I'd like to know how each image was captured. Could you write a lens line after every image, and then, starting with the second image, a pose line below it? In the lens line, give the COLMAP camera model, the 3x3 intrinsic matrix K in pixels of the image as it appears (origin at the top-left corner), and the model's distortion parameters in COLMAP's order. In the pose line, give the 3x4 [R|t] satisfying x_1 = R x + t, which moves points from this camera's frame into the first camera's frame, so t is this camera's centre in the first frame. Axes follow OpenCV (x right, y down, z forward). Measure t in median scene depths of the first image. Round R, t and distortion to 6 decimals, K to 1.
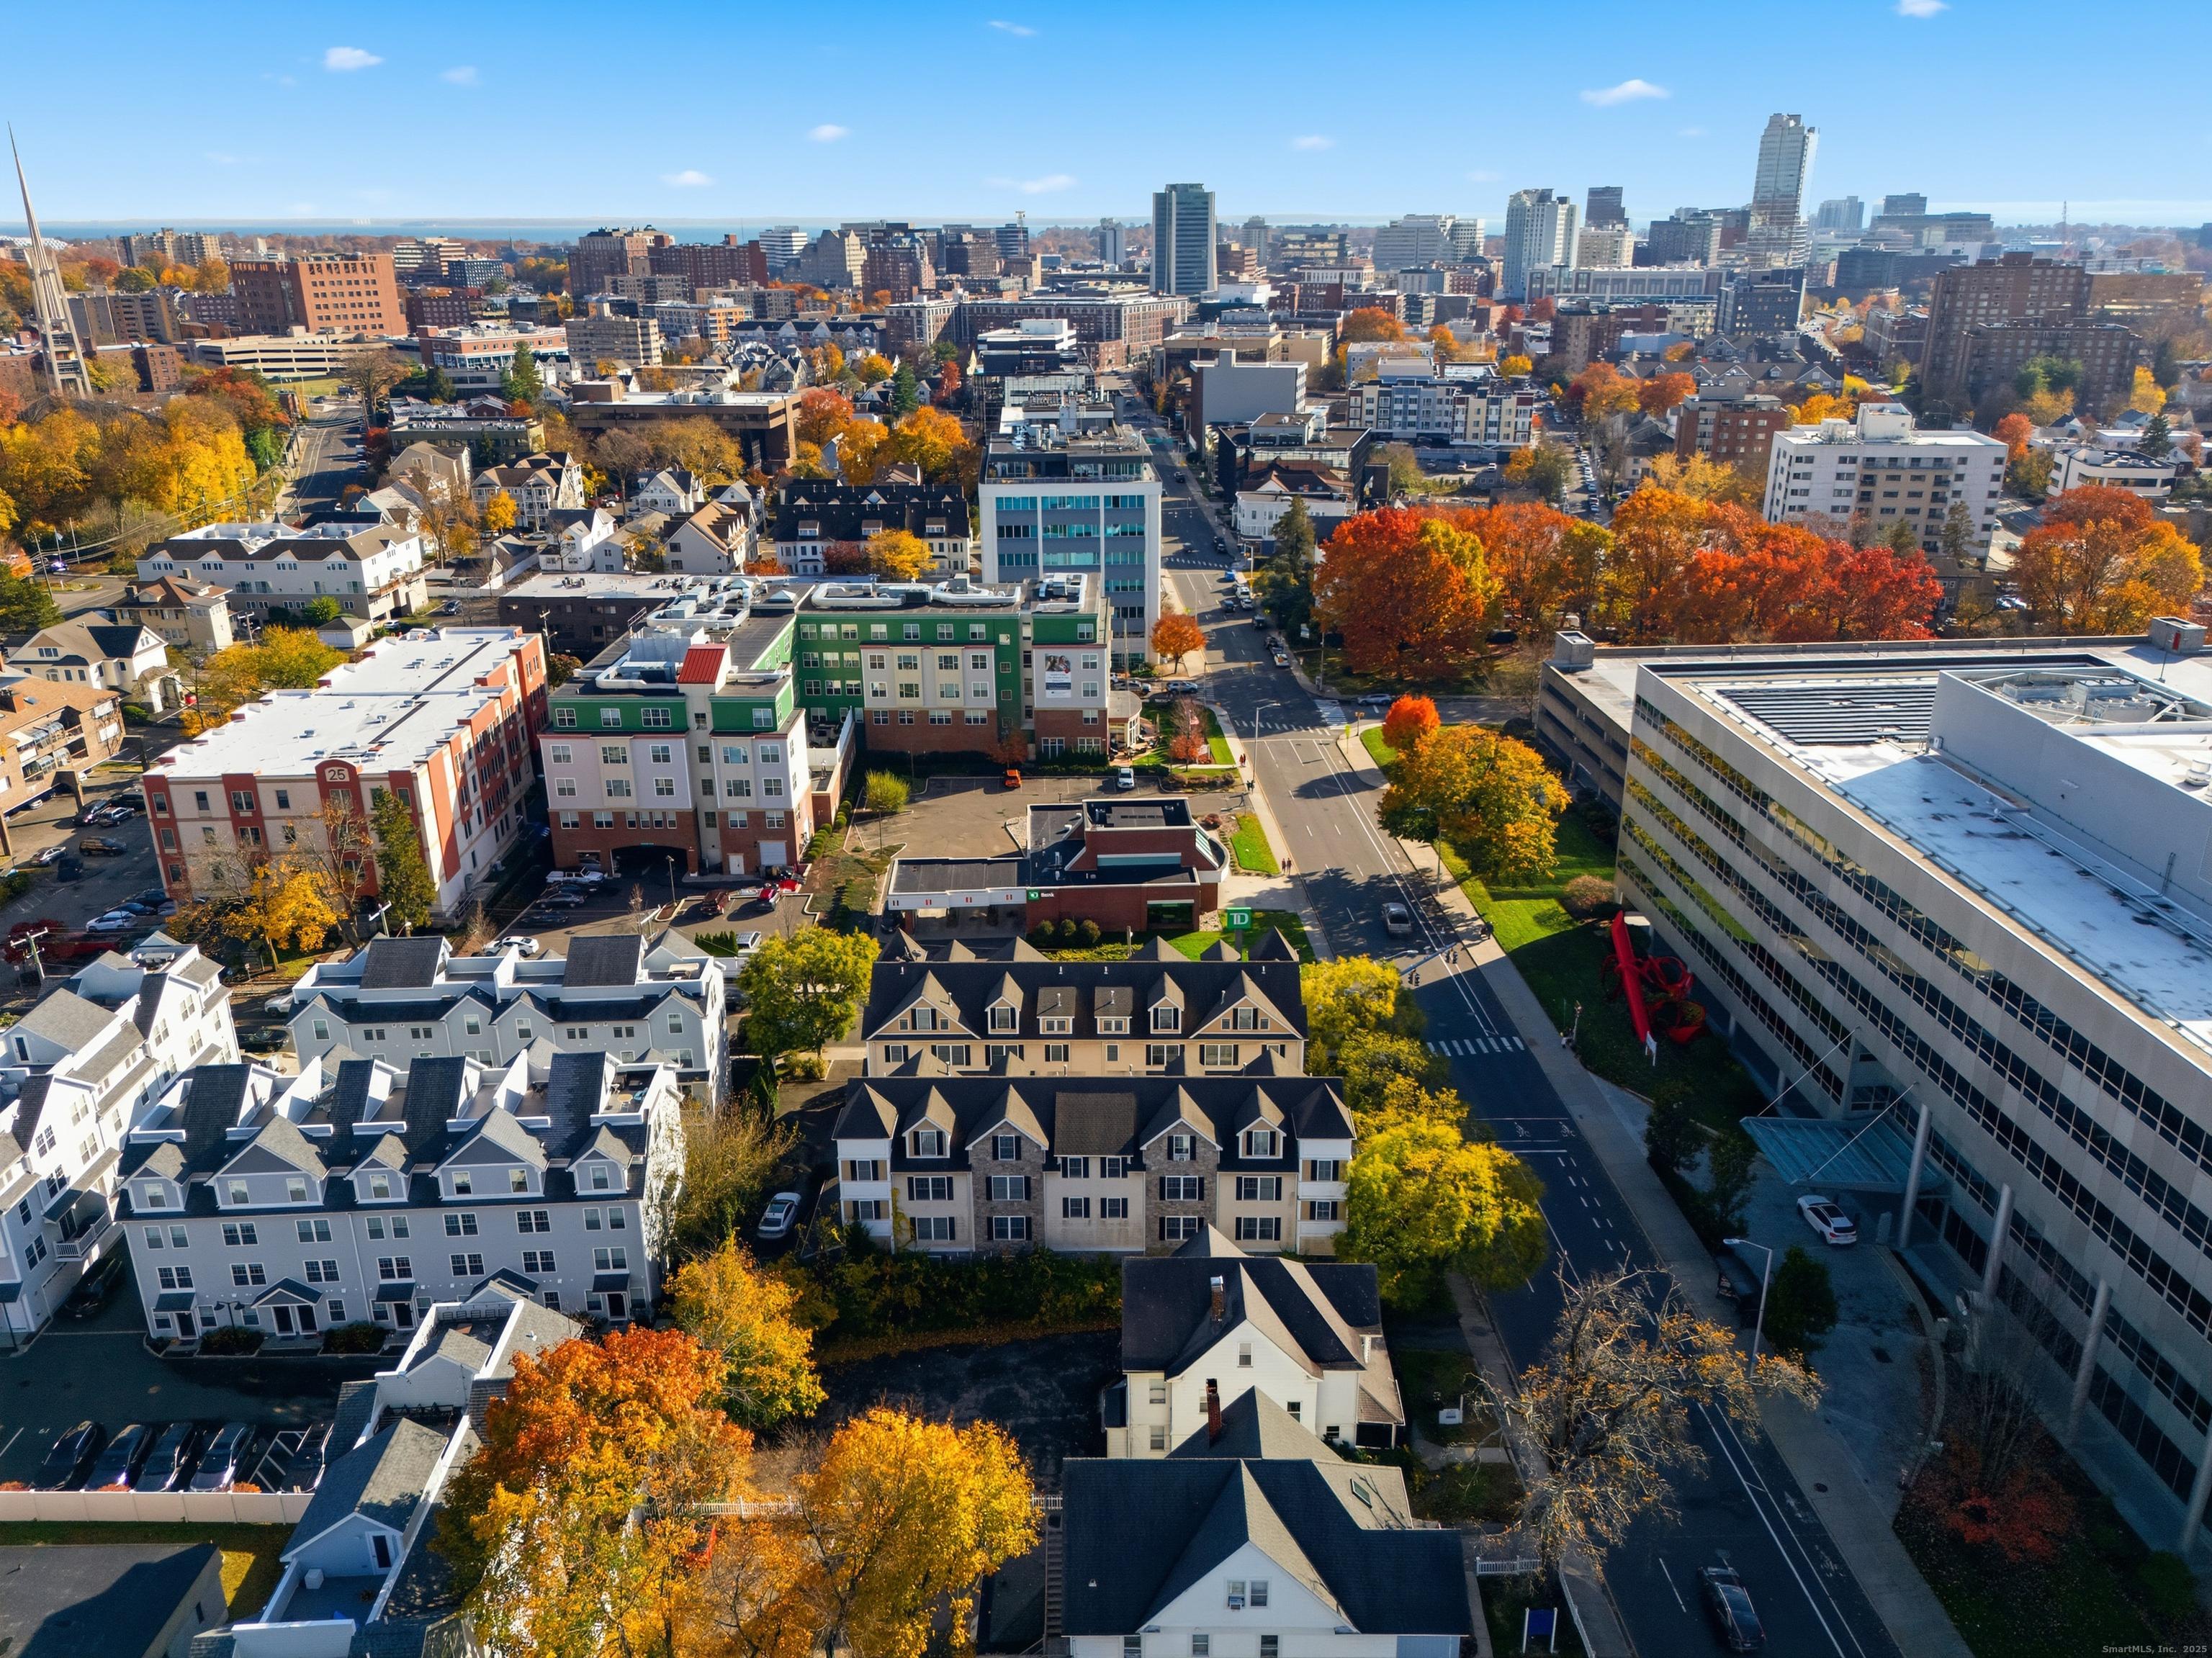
lens RADIAL K [[1635.4, 0, 1106.0], [0, 1635.4, 829.0], [0, 0, 1]] dist [0.067630, -0.065138]
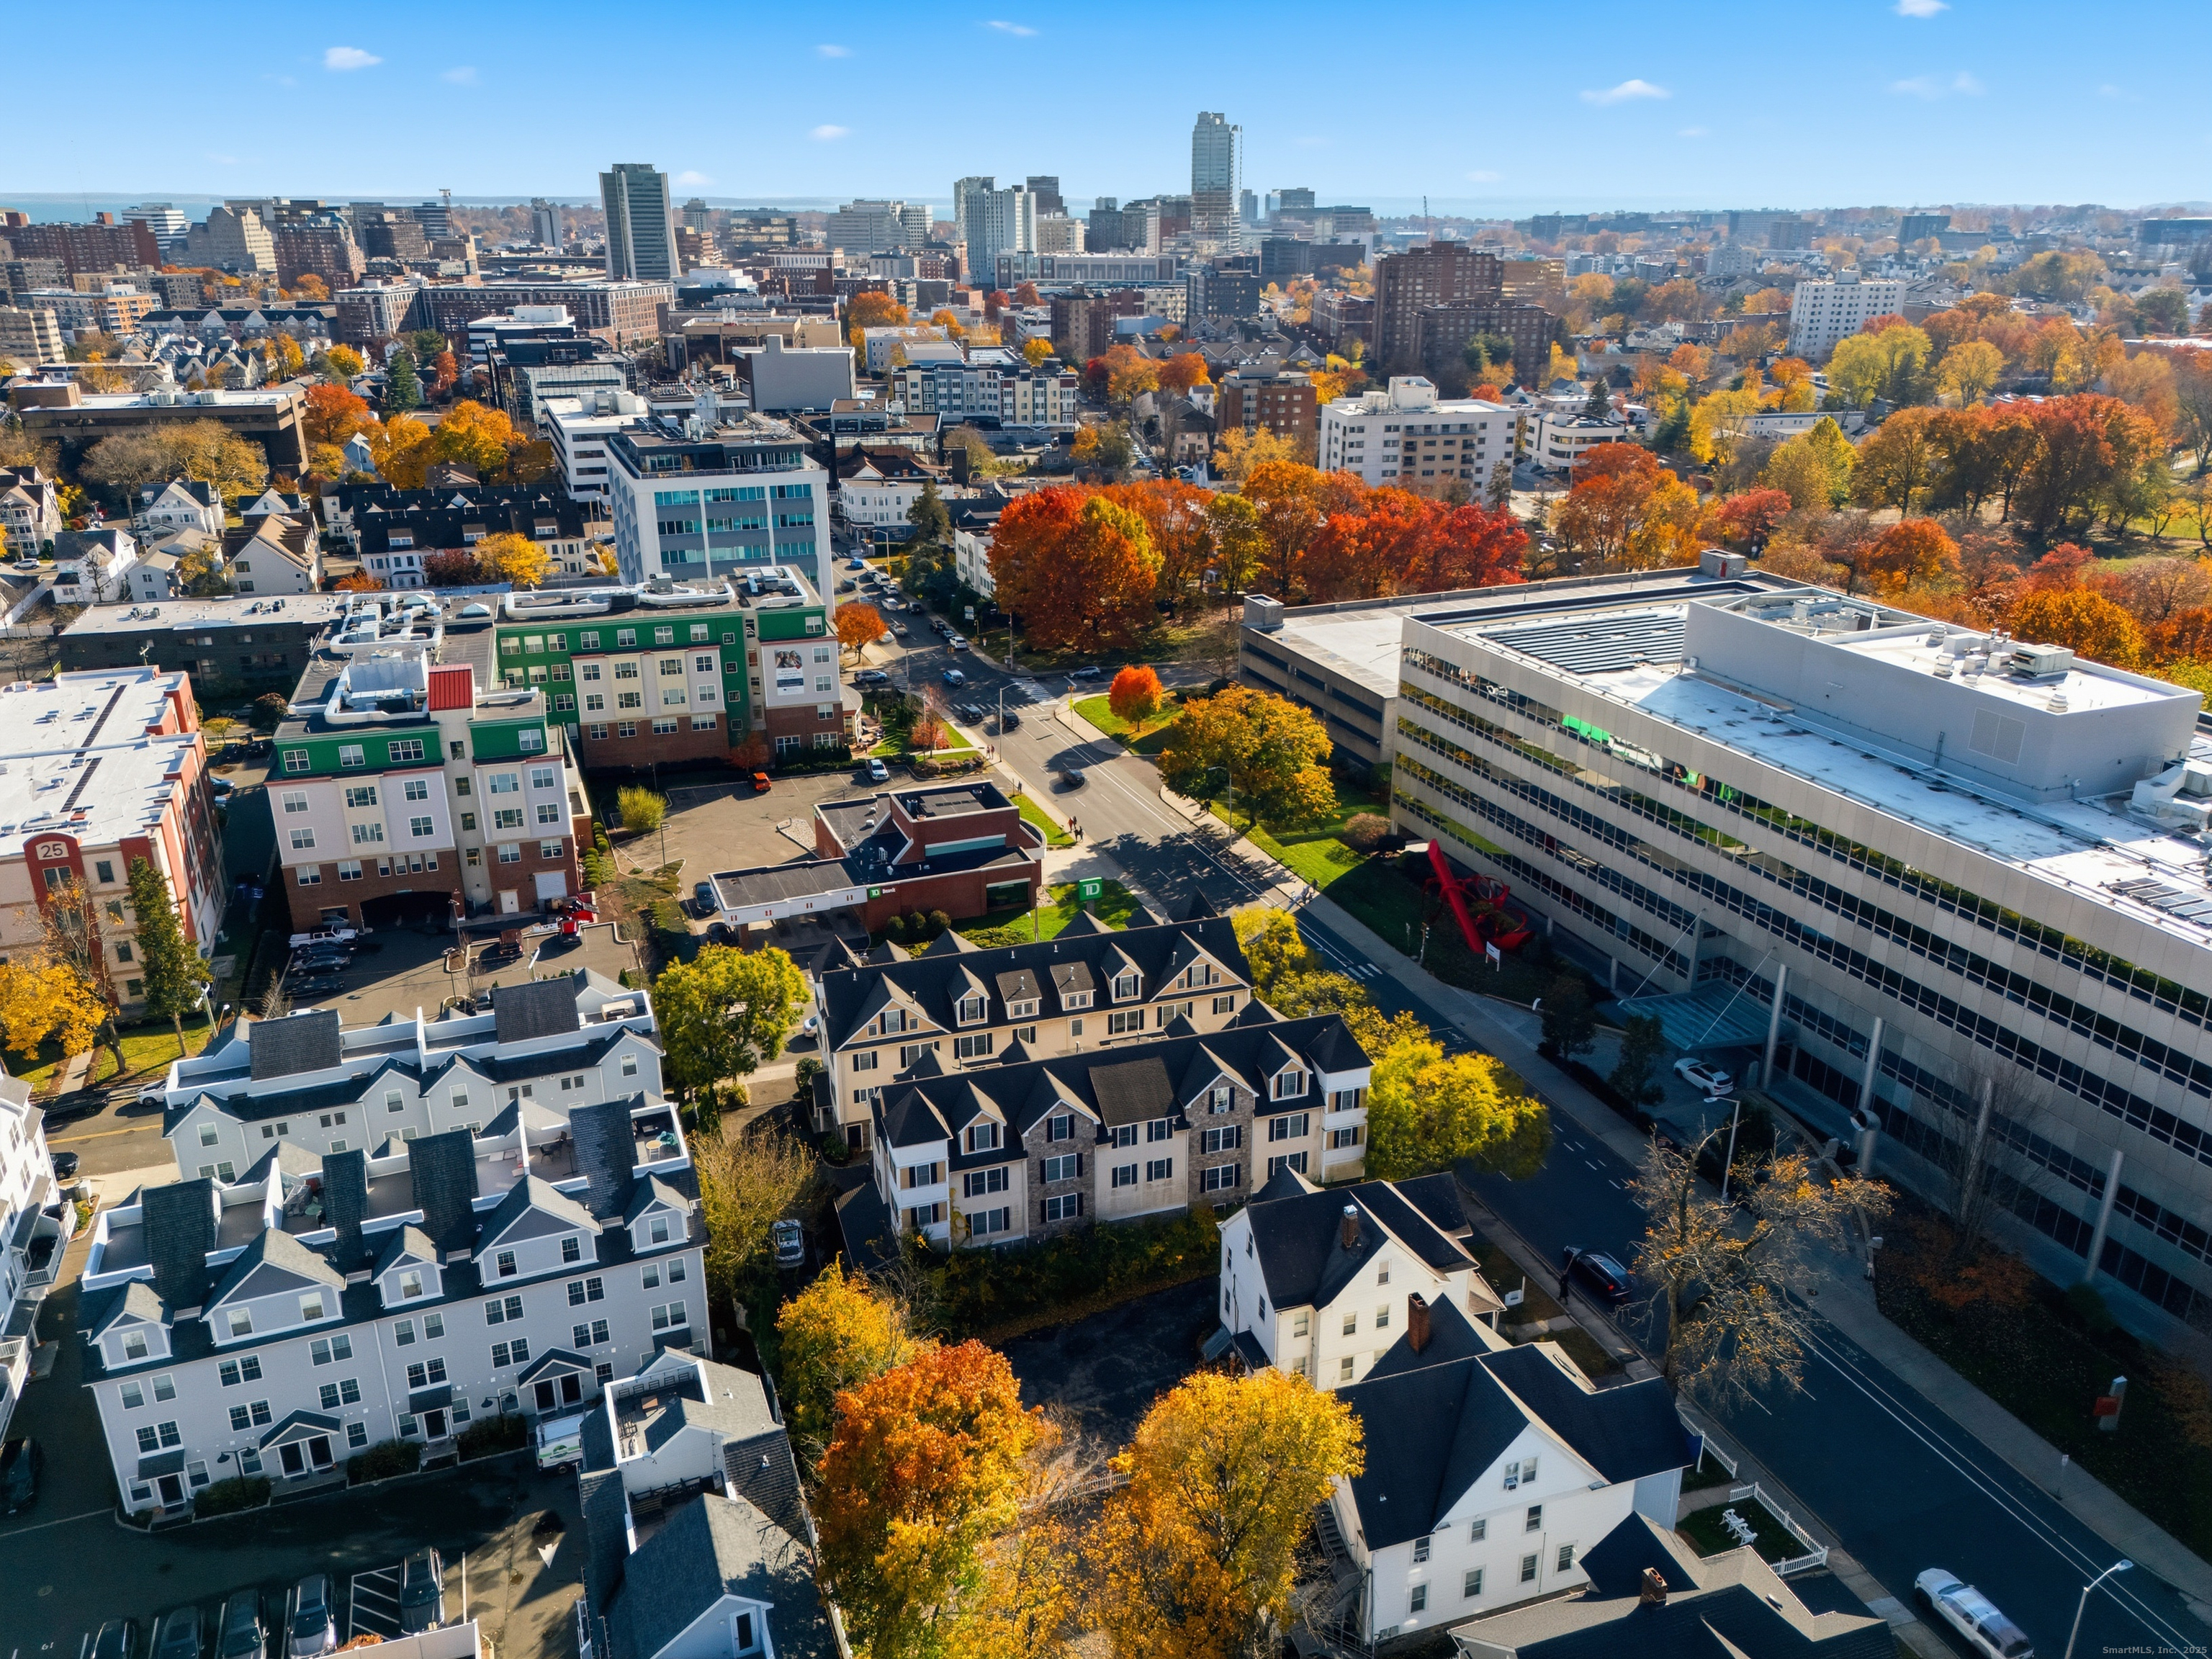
lens RADIAL K [[1635.6, 0, 1106.0], [0, 1635.6, 829.5], [0, 0, 1]] dist [0.067630, -0.065138]
pose [[0.945646, -0.109399, 0.306245, -0.189597], [0.106880, 0.993957, 0.025035, -0.006133], [-0.307133, 0.009057, 0.951623, 0.018029]]
